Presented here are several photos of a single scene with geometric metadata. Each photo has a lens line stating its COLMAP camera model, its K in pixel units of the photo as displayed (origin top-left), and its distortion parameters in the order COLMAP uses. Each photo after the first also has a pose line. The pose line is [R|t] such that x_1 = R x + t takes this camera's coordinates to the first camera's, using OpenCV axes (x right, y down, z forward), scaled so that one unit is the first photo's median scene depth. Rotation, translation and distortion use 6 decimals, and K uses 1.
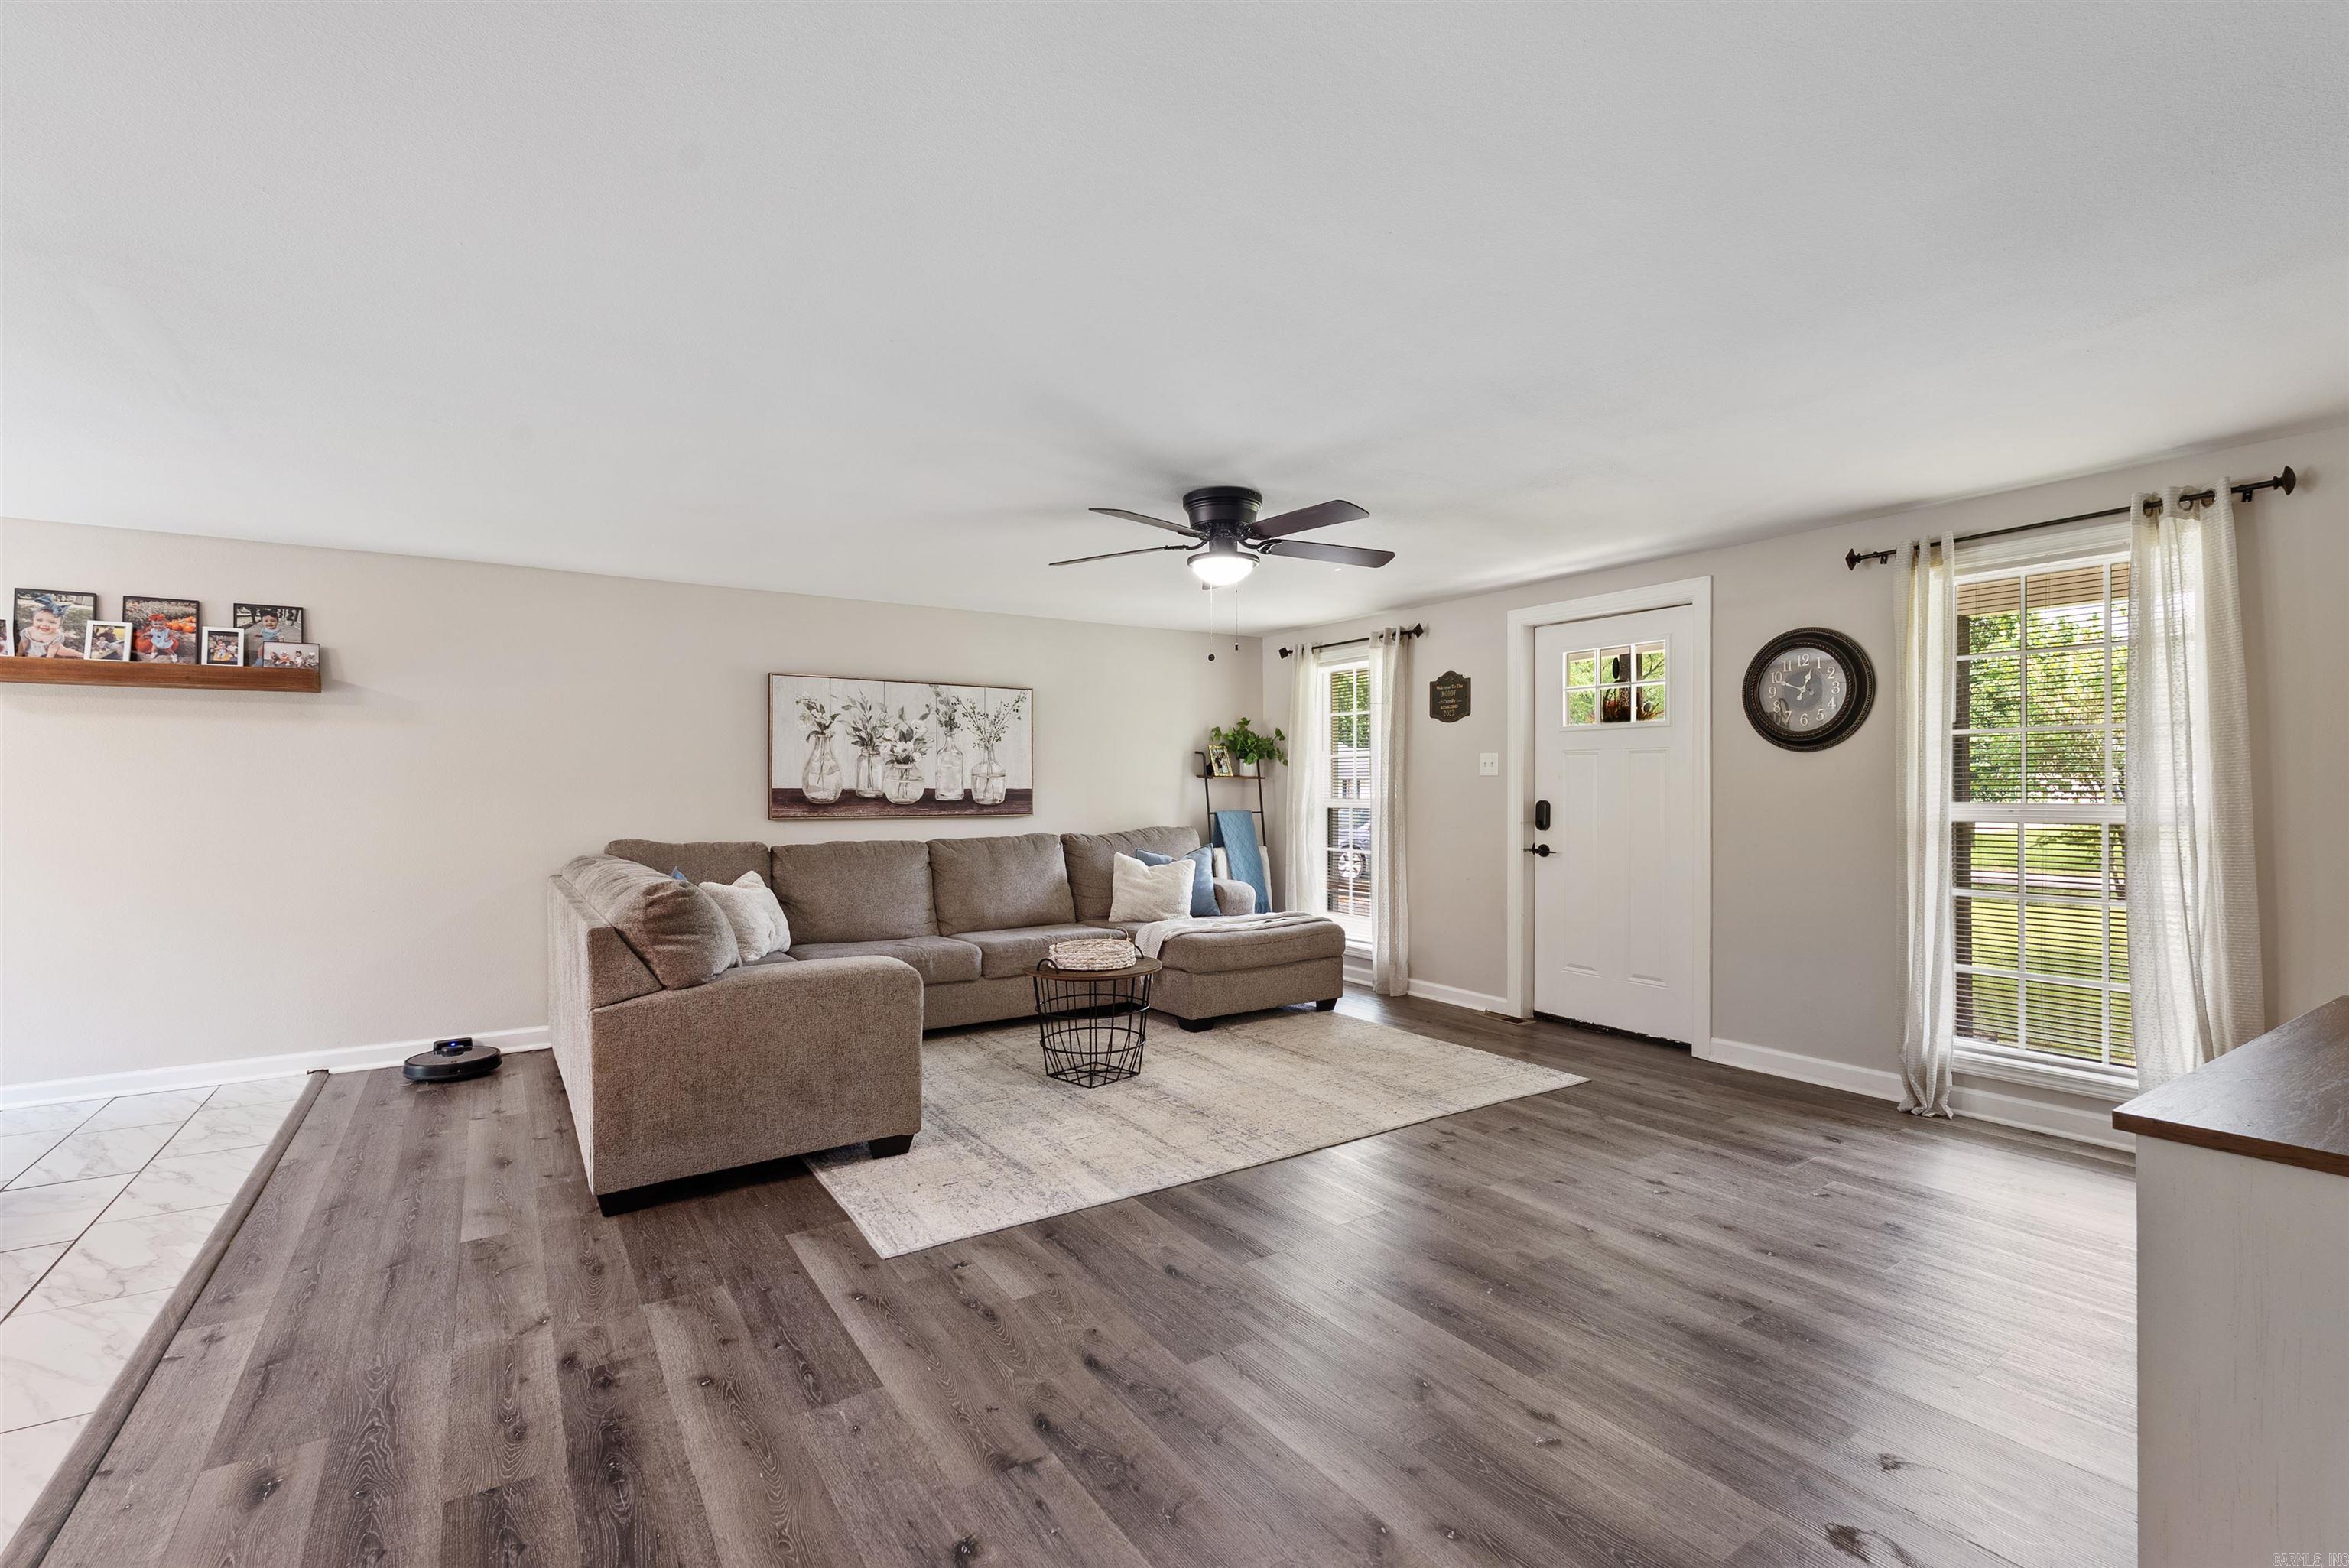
lens RADIAL K [[1035.0, 0, 1176.7], [0, 1035.0, 779.4], [0, 0, 1]] dist [-0.005743, 0.000126]
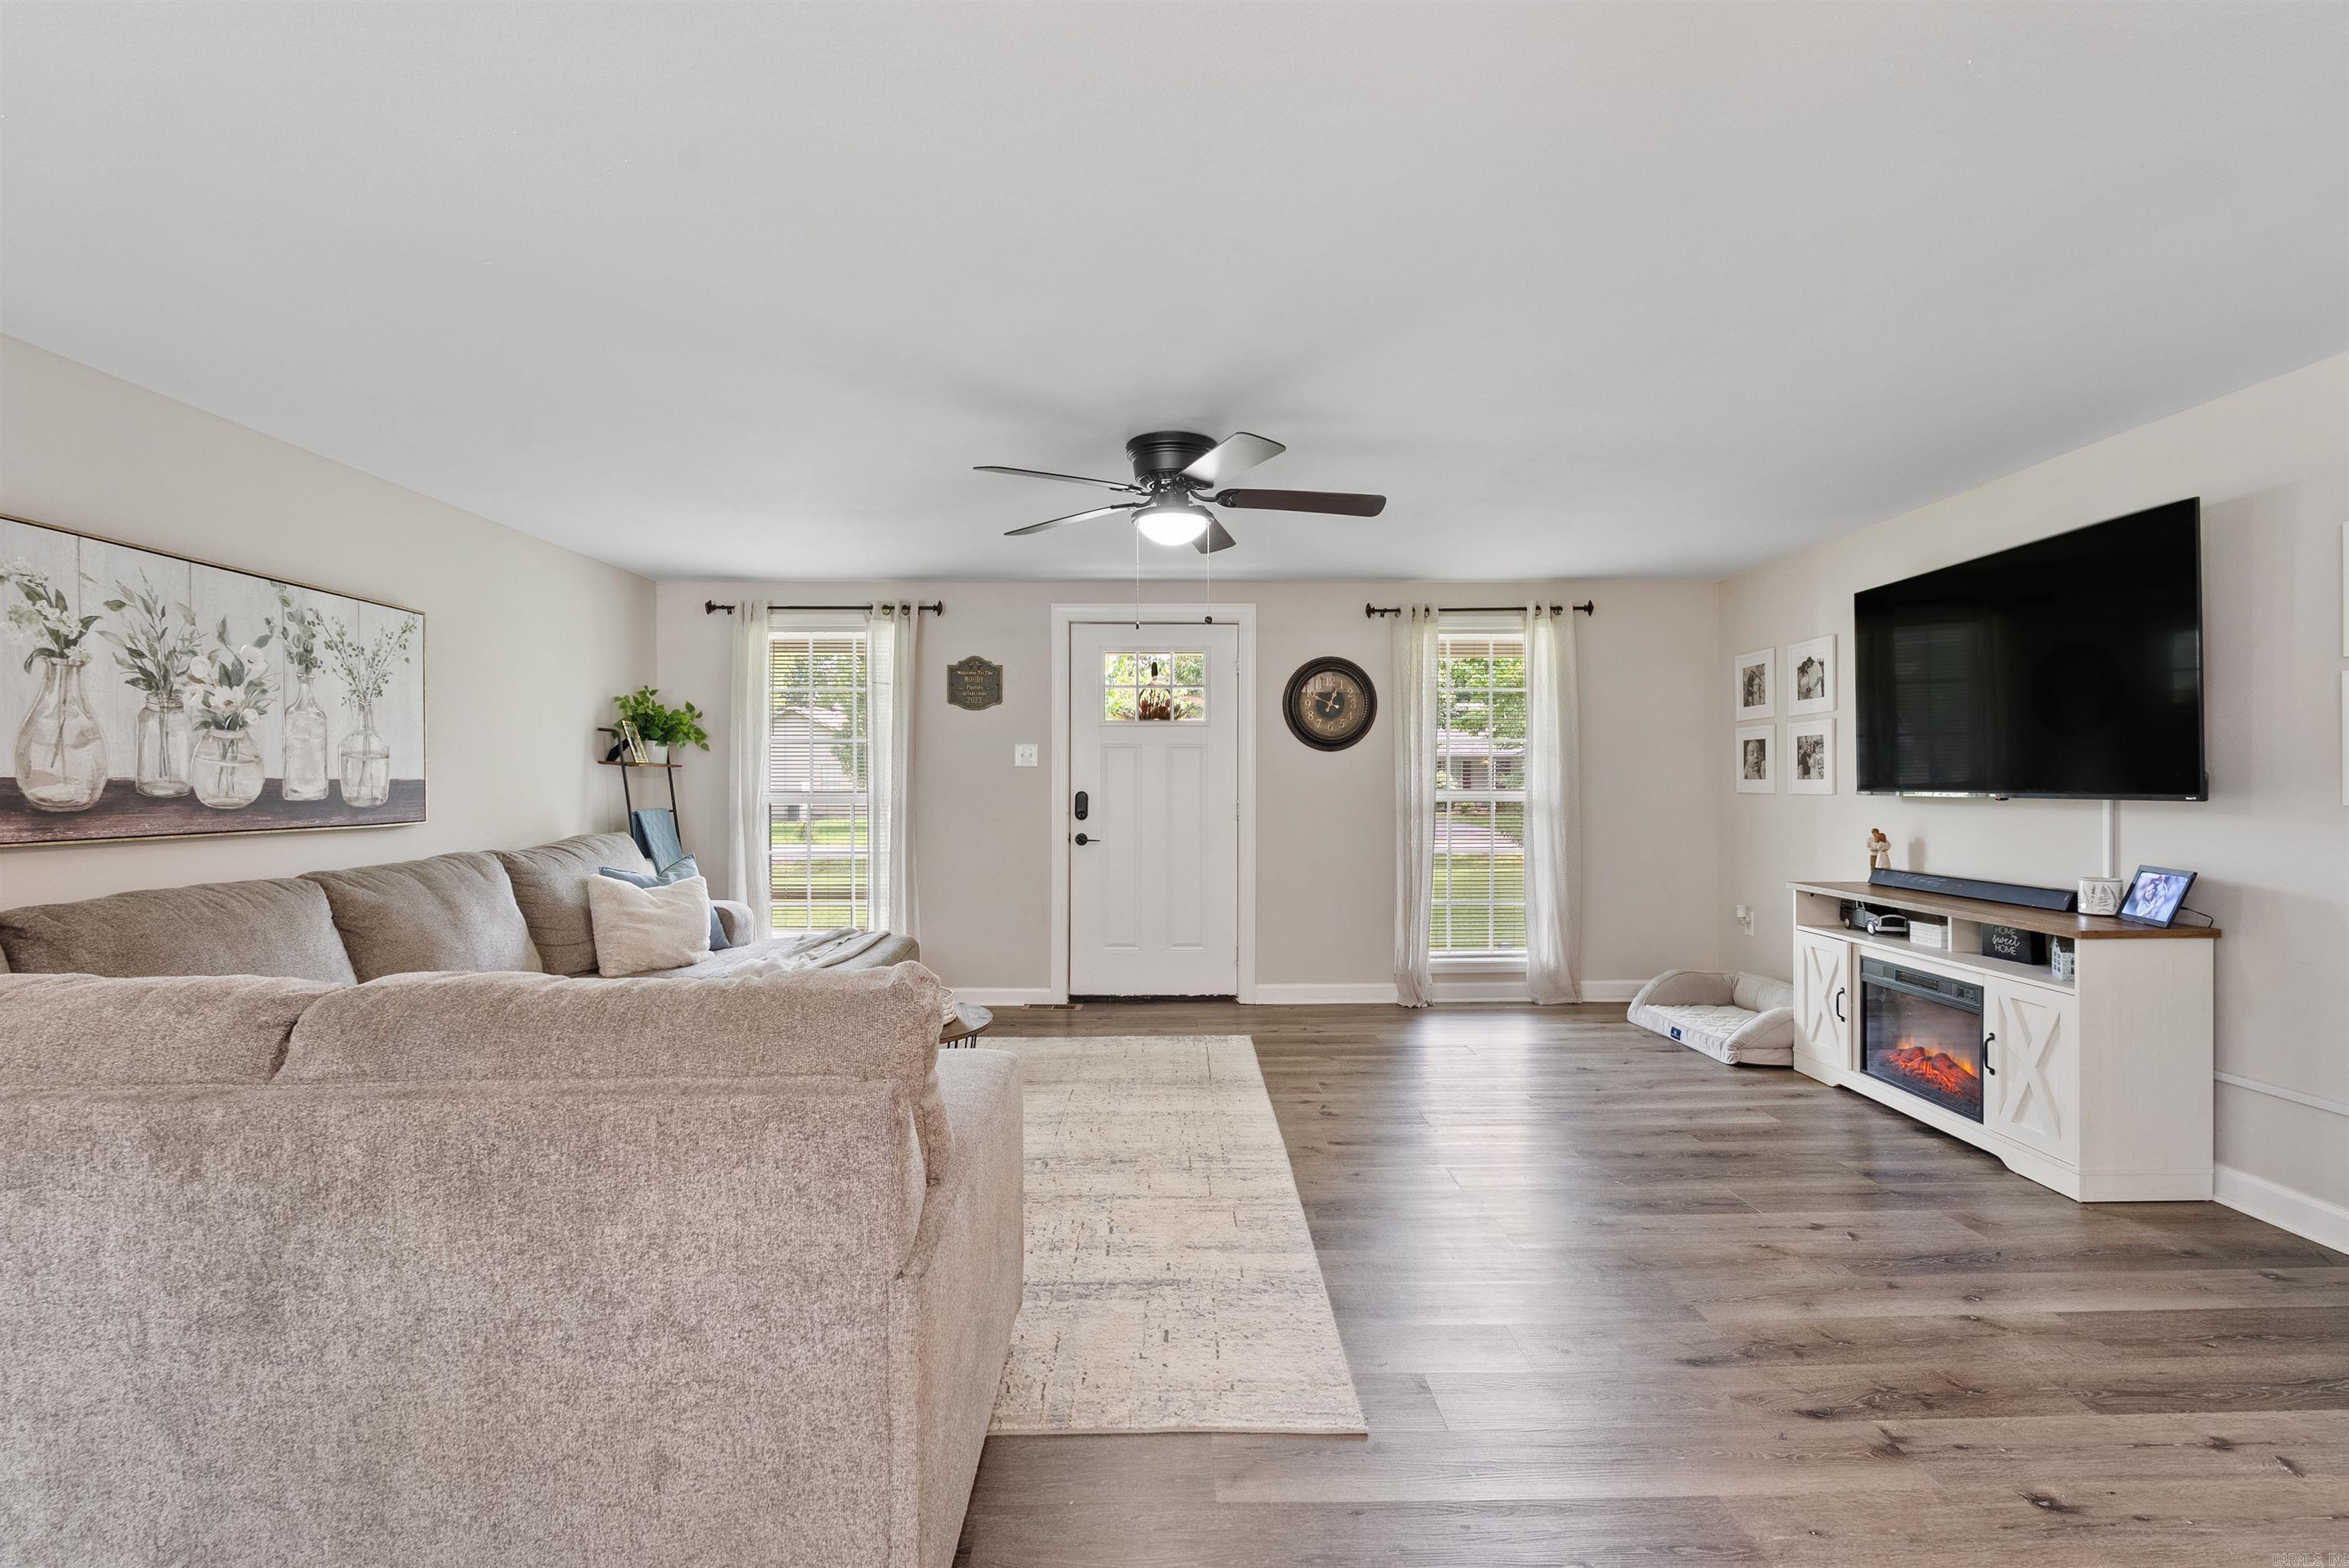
lens RADIAL K [[1035.0, 0, 1176.7], [0, 1035.0, 779.4], [0, 0, 1]] dist [-0.005743, 0.000126]
pose [[0.539720, 0.001685, 0.841843, -0.588890], [-0.007053, 0.999972, 0.002520, 0.006372], [-0.841815, -0.007297, 0.539717, 0.447368]]
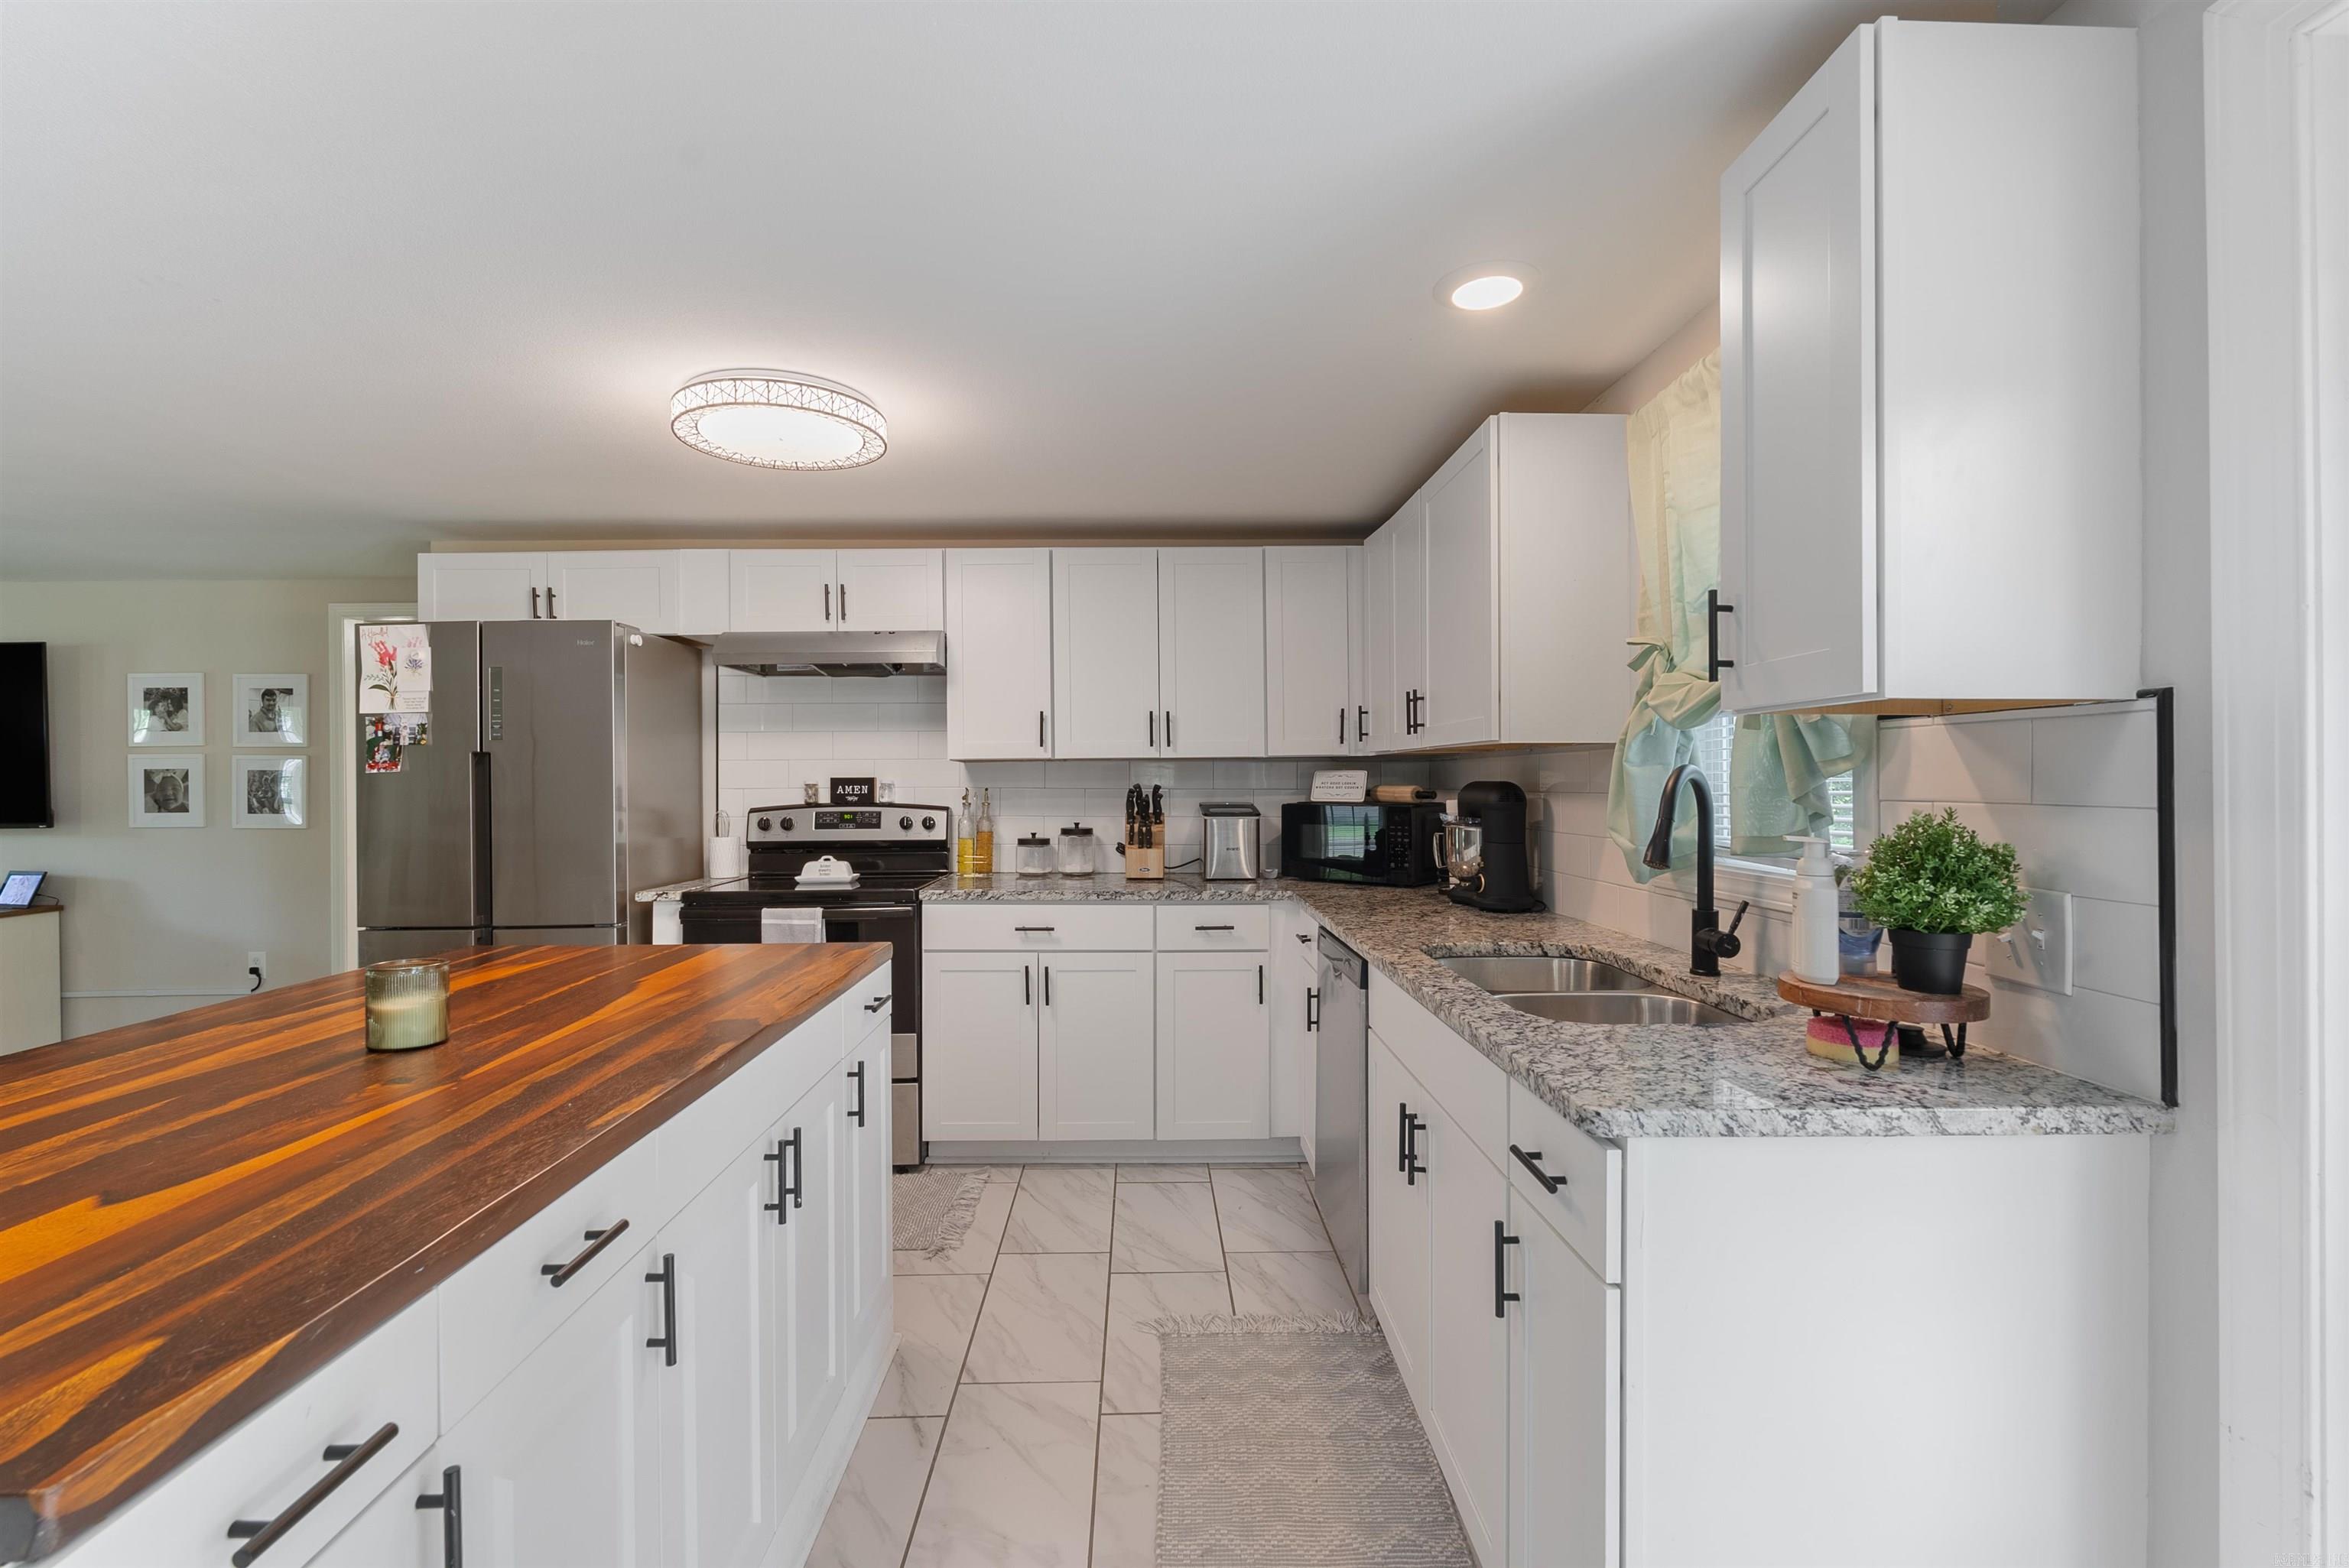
lens RADIAL K [[1035.0, 0, 1176.7], [0, 1035.0, 779.4], [0, 0, 1]] dist [-0.005743, 0.000126]
pose [[-0.851289, 0.012022, 0.524559, -1.249302], [0.007789, 0.999917, -0.010275, -0.012800], [-0.524639, -0.004661, -0.851312, 0.548278]]
